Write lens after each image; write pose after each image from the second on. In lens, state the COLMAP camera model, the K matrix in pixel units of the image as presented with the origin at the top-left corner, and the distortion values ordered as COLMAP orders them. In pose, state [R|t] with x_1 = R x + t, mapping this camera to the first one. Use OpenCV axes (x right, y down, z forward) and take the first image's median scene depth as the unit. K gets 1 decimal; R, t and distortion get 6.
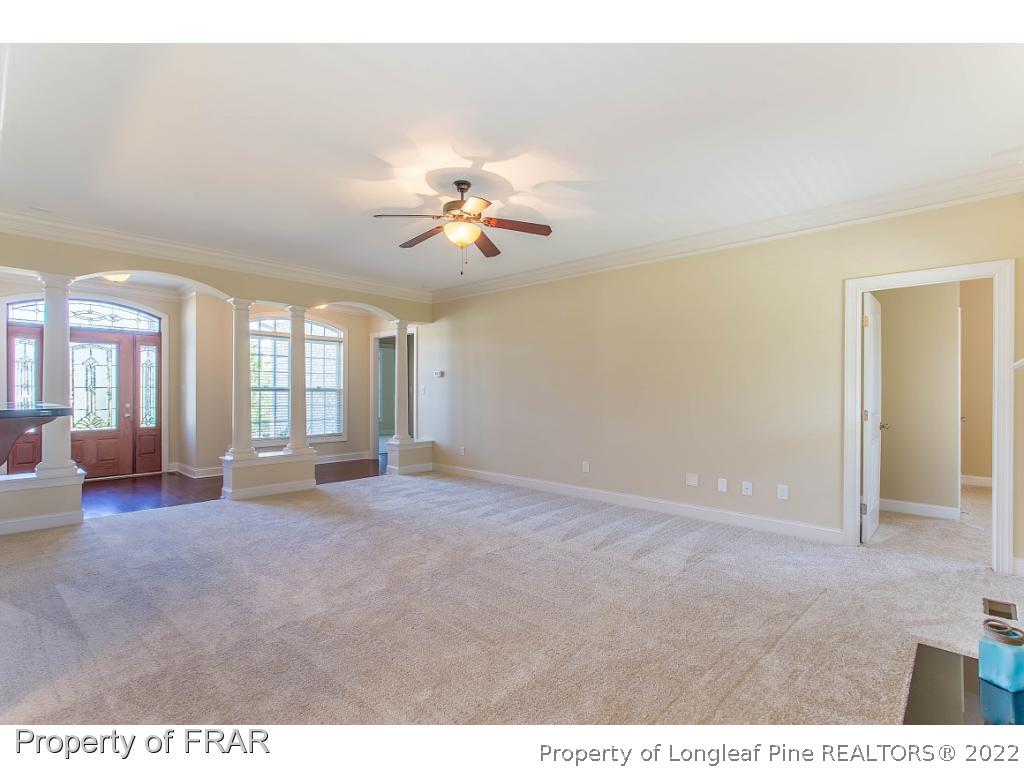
lens RADIAL K [[485.1, 0, 507.1], [0, 485.1, 388.3], [0, 0, 1]] dist [0.002177, 0.000479]
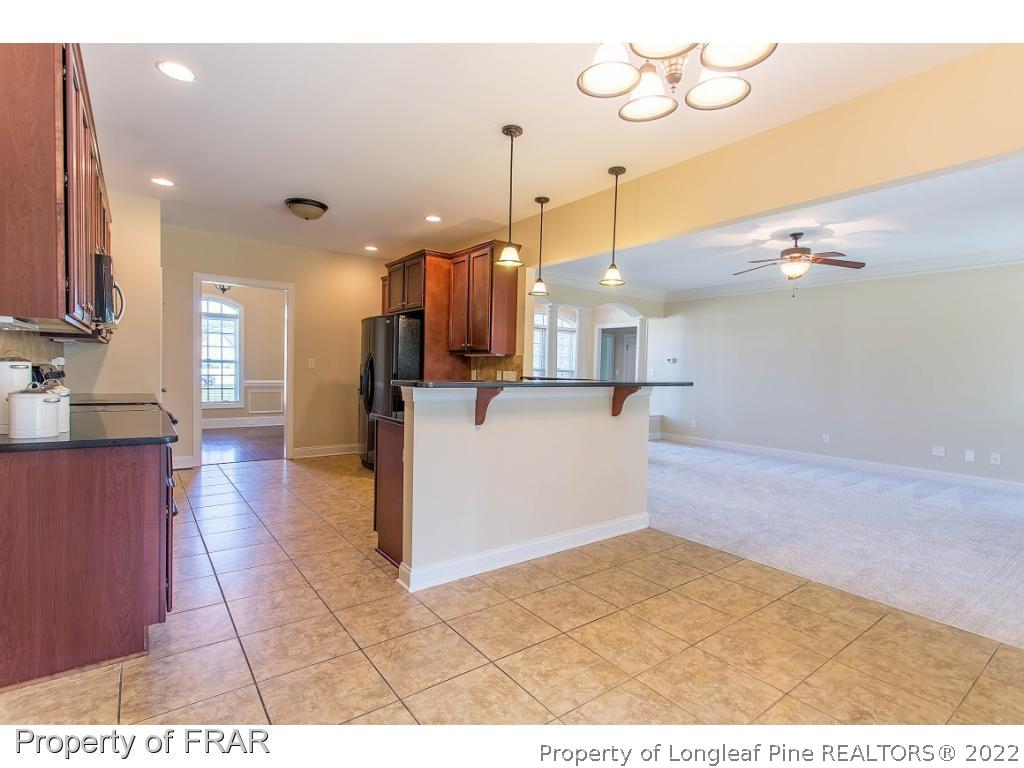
lens RADIAL K [[497.2, 0, 516.0], [0, 497.2, 386.1], [0, 0, 1]] dist [0.015332, 0.000287]
pose [[0.987945, 0.025217, -0.152735, -0.345589], [-0.019227, 0.998992, 0.040570, -0.008498], [0.153604, -0.037144, 0.987434, -0.308330]]
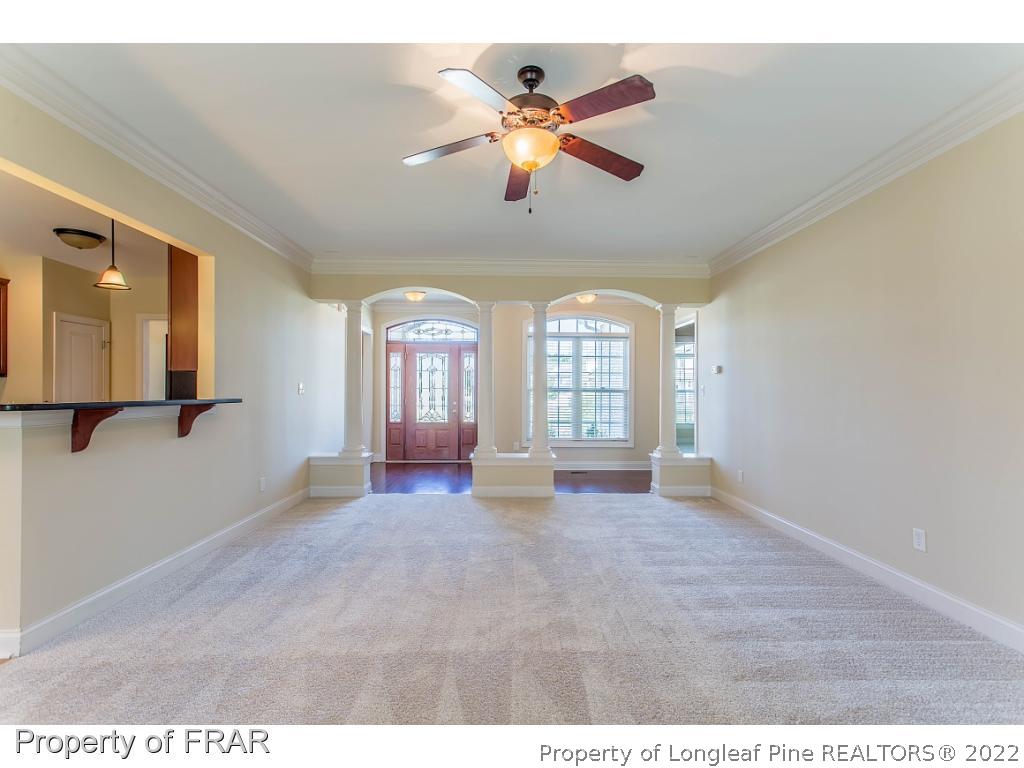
lens RADIAL K [[480.1, 0, 513.3], [0, 480.1, 395.6], [0, 0, 1]] dist [-0.002312, -0.000063]
pose [[0.695923, 0.008247, -0.718069, 0.180236], [0.000521, 0.999928, 0.011988, 0.001757], [0.718117, -0.008717, 0.695868, 0.270032]]
